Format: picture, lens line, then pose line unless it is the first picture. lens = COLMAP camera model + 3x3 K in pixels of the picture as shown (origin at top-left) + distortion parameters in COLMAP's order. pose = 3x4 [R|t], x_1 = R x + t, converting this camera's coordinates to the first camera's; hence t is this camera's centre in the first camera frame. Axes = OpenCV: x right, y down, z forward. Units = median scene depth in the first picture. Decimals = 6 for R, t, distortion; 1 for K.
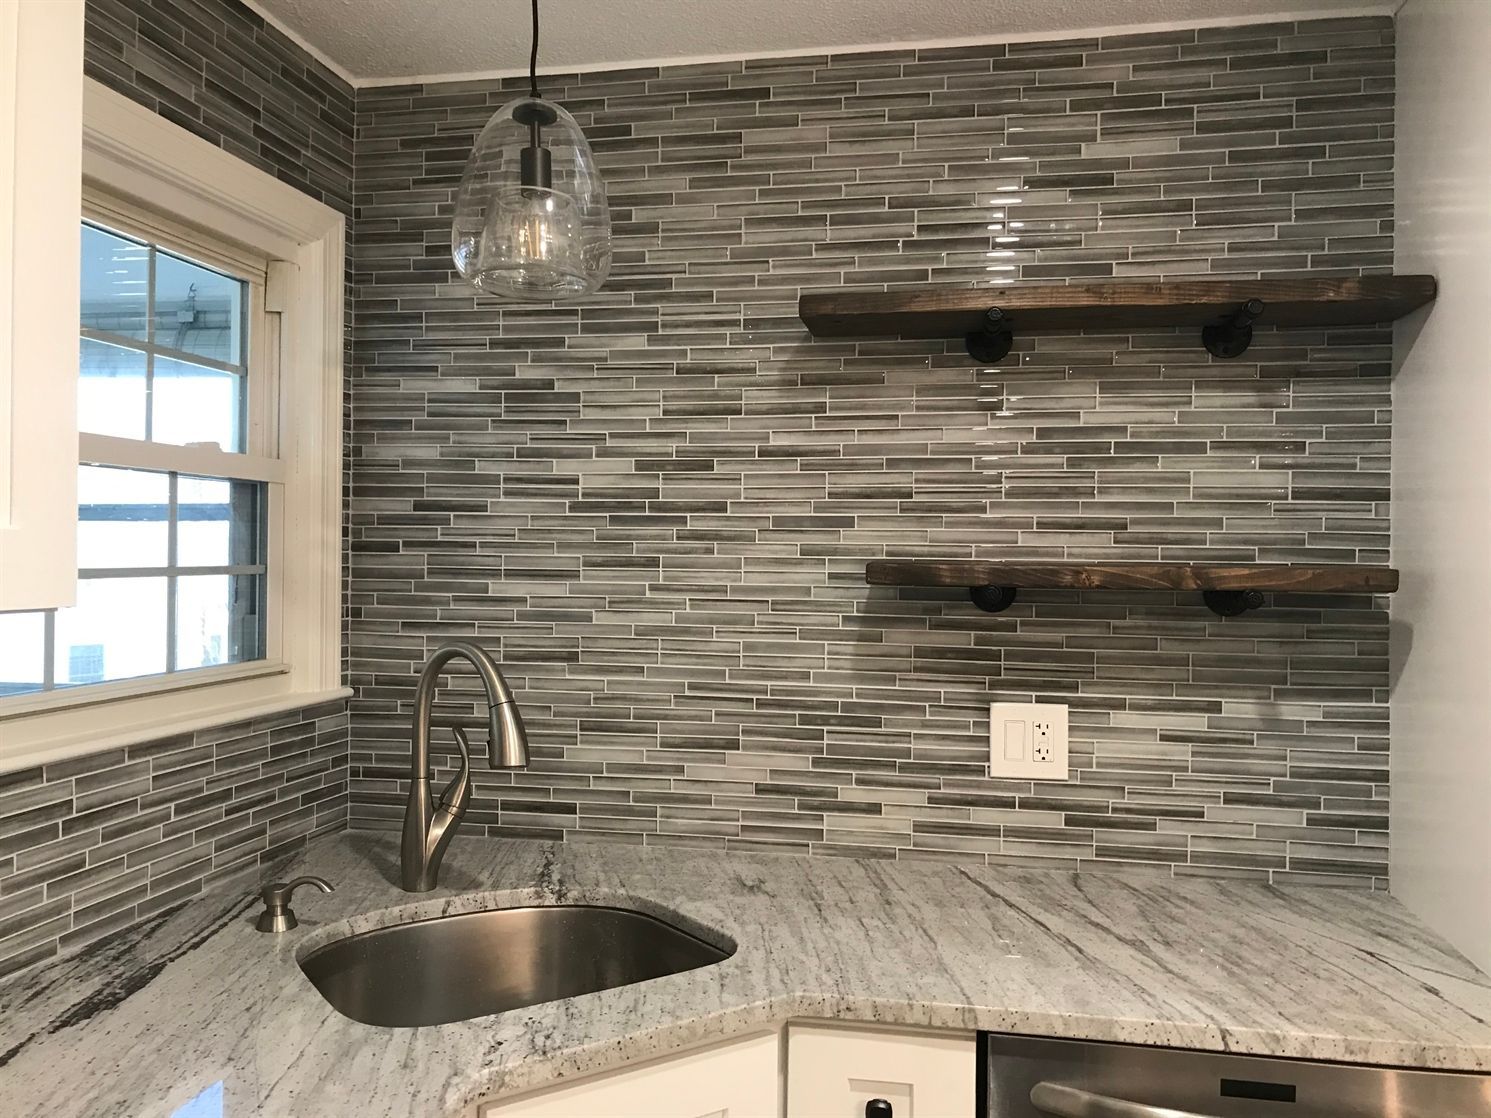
lens RADIAL K [[1204.1, 0, 726.4], [0, 1204.1, 560.2], [0, 0, 1]] dist [0.037011, -0.047628]
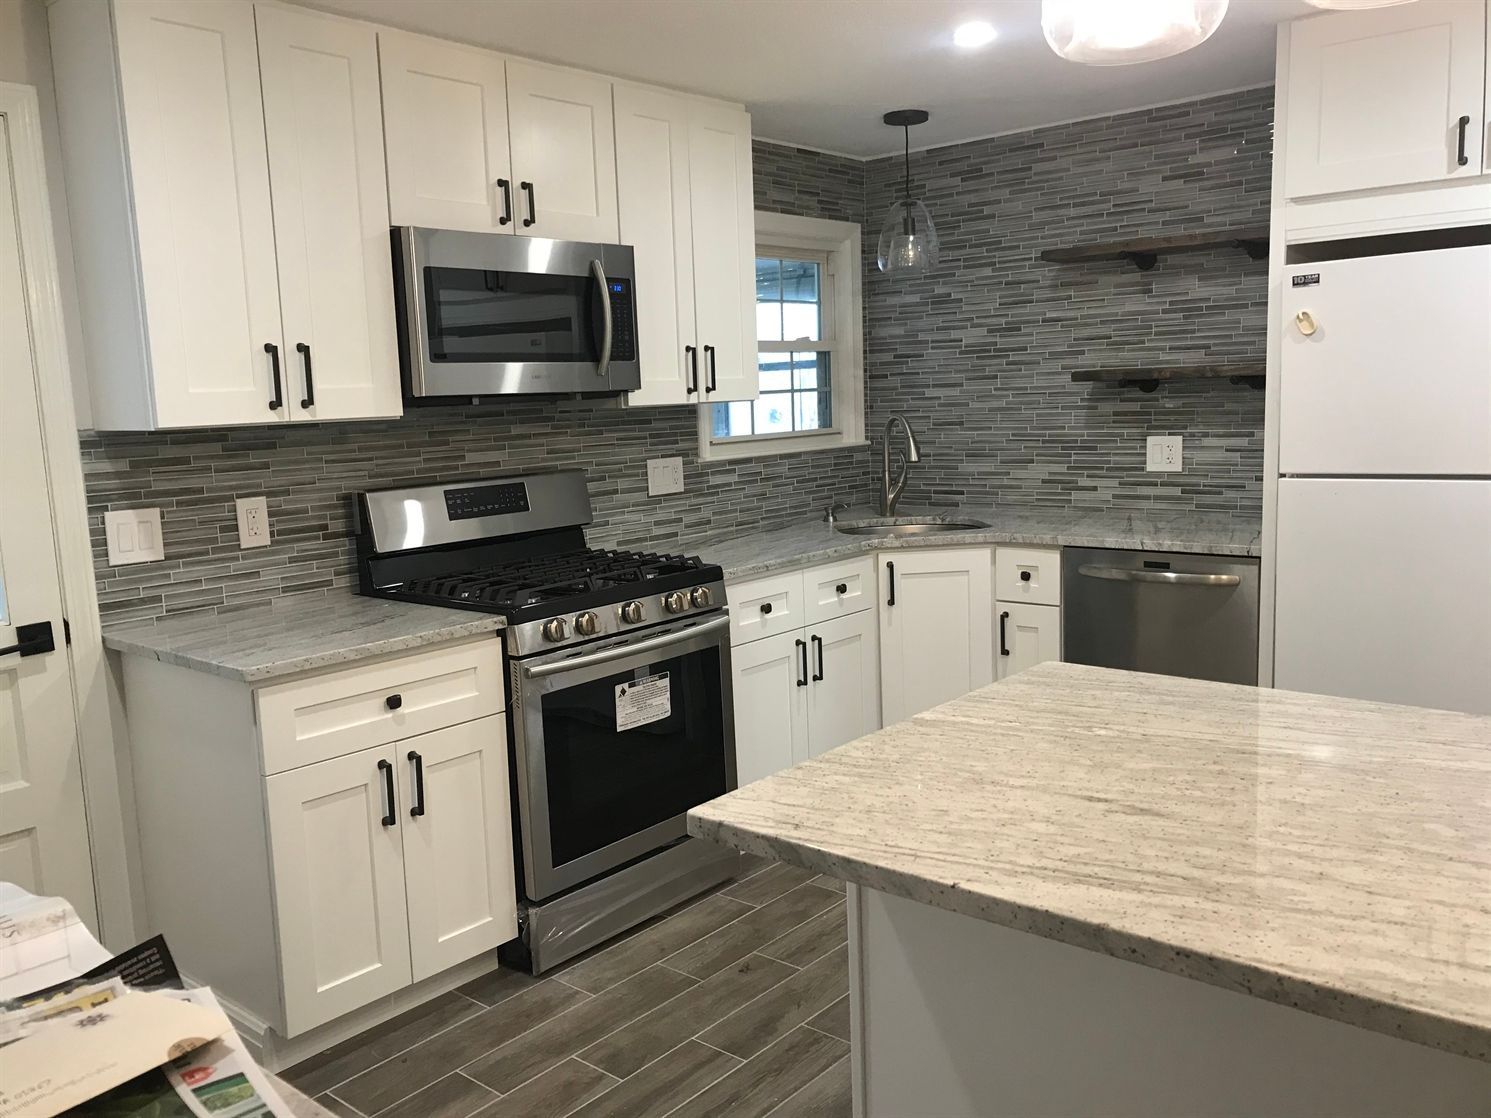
lens RADIAL K [[1204.1, 0, 744.9], [0, 1204.1, 560.4], [0, 0, 1]] dist [0.037011, -0.047628]
pose [[0.873494, 0.024088, -0.486238, 0.636889], [0.045843, 0.990267, 0.131411, 0.023723], [0.484671, -0.137078, 0.863889, -1.180181]]
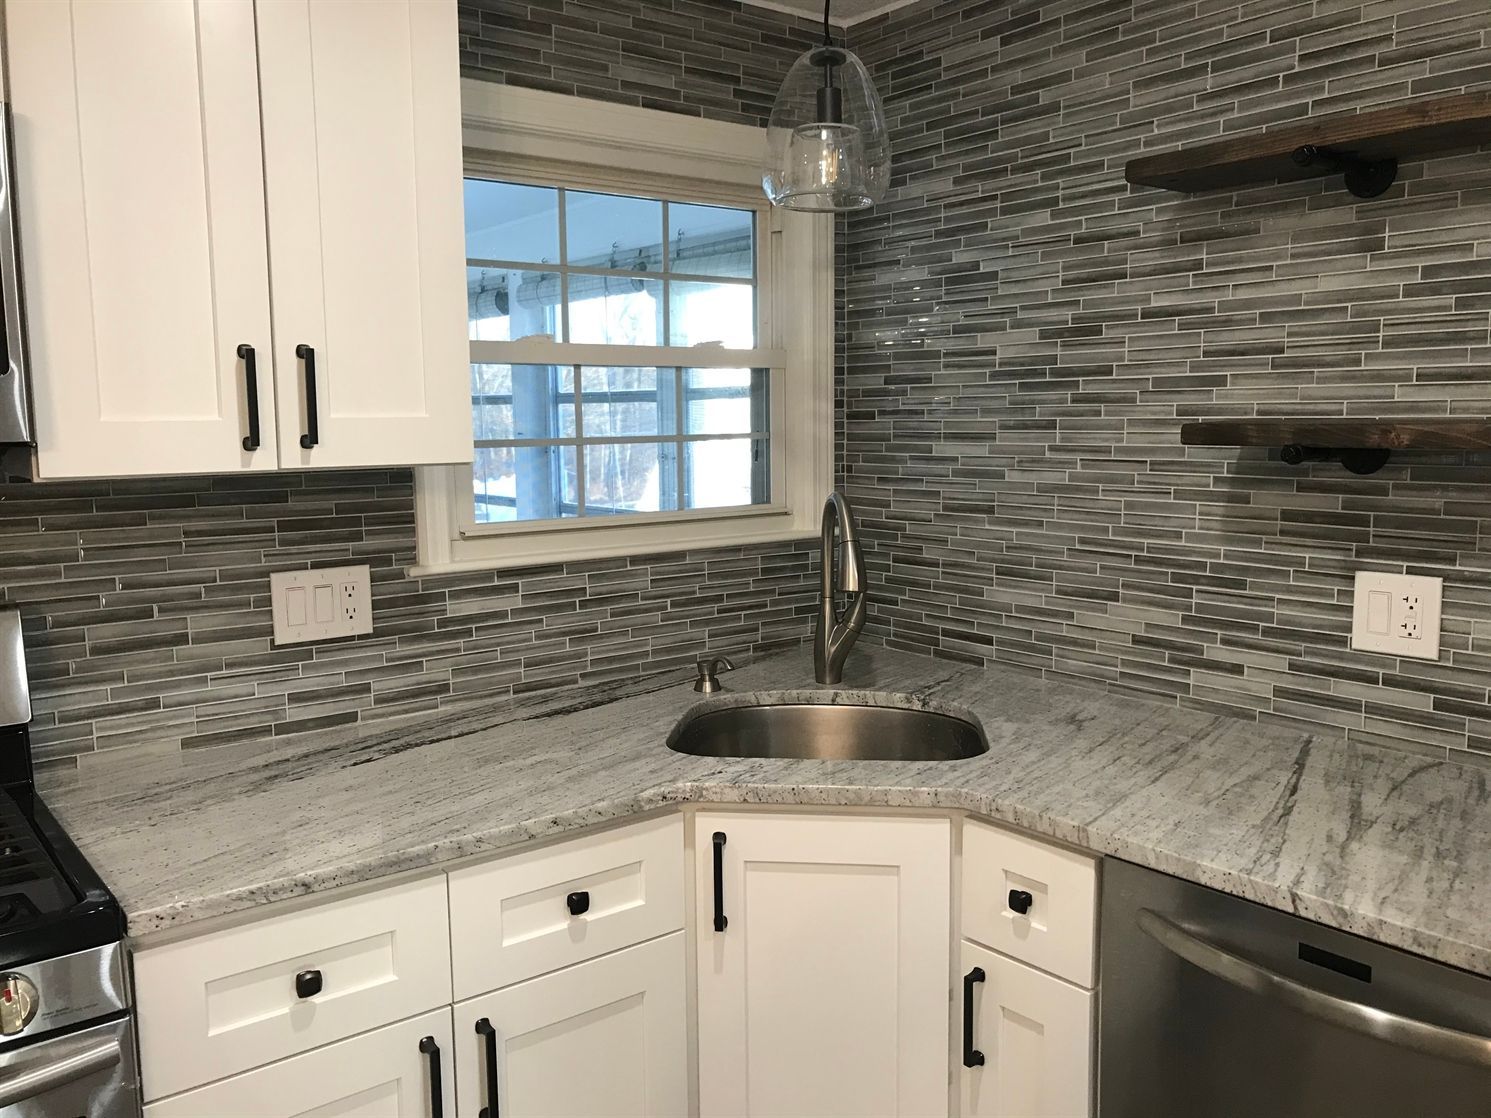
lens RADIAL K [[1204.1, 0, 748.9], [0, 1204.1, 554.2], [0, 0, 1]] dist [0.037011, -0.047628]
pose [[0.760638, 0.056014, -0.646756, 0.469161], [0.016500, 0.994280, 0.105518, -0.001674], [0.648967, -0.090933, 0.755363, -0.012246]]
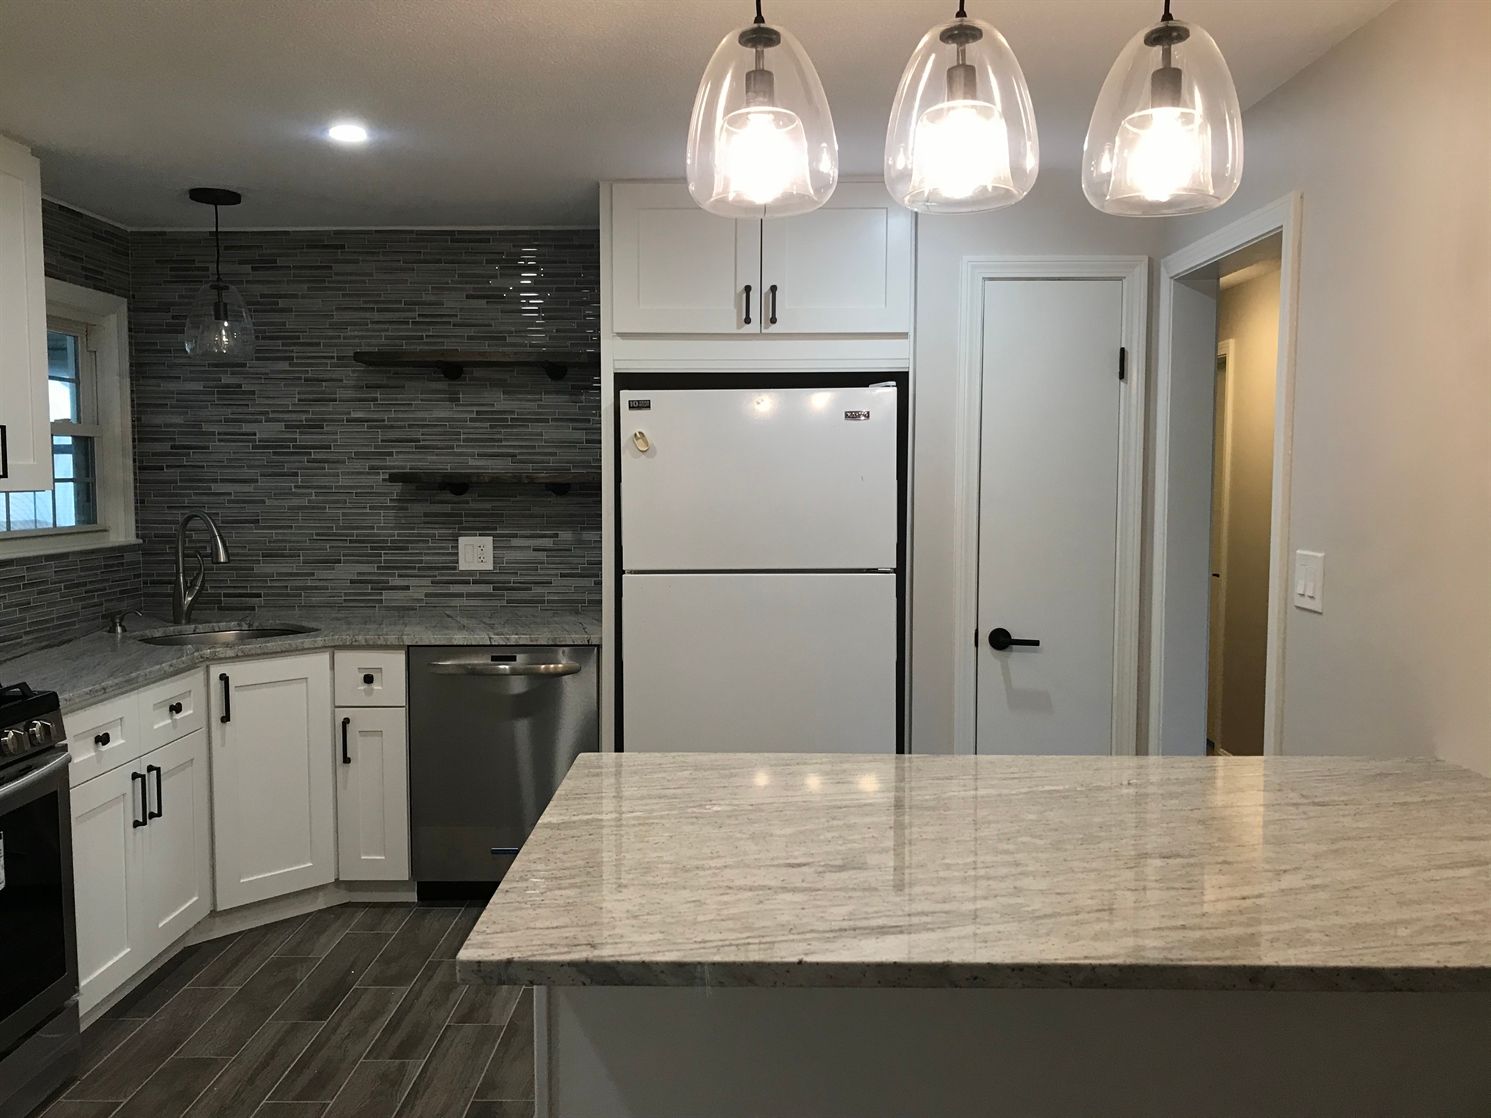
lens RADIAL K [[1204.1, 0, 723.1], [0, 1204.1, 557.7], [0, 0, 1]] dist [0.037011, -0.047628]
pose [[0.983851, -0.024327, 0.177331, 0.303901], [0.012178, 0.997523, 0.069283, 0.010279], [-0.178577, -0.066005, 0.981709, -1.236621]]
